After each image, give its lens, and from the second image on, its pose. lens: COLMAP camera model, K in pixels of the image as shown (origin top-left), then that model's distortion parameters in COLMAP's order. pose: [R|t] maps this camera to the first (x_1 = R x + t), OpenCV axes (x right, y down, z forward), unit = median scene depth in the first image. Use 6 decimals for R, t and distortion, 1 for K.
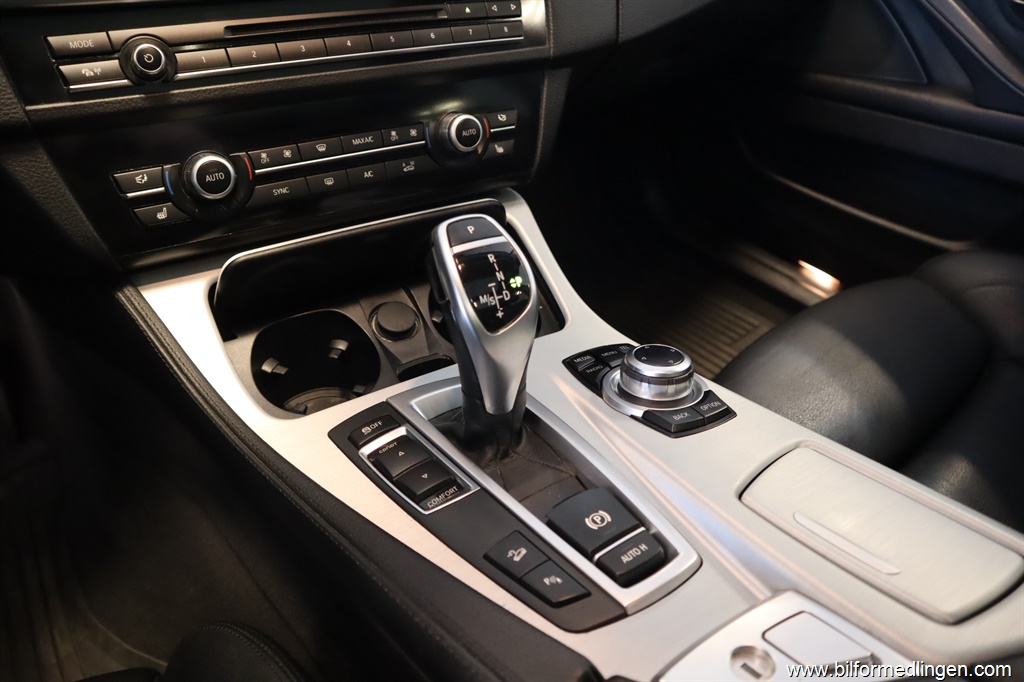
lens RADIAL K [[695.9, 0, 507.6], [0, 695.9, 353.9], [0, 0, 1]] dist [-0.113394, 0.058116]
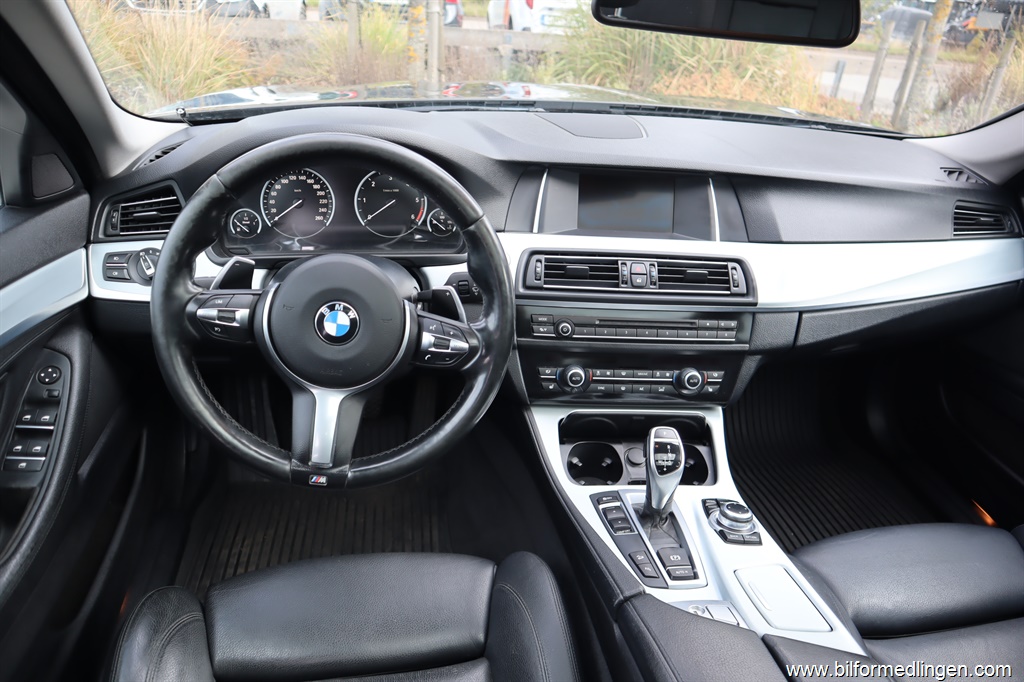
lens RADIAL K [[695.9, 0, 507.6], [0, 695.9, 353.9], [0, 0, 1]] dist [-0.113394, 0.058116]
pose [[0.869278, 0.233465, -0.435718, 0.393114], [-0.299052, 0.950218, -0.087481, -0.052461], [0.393604, 0.206347, 0.895822, -1.265938]]
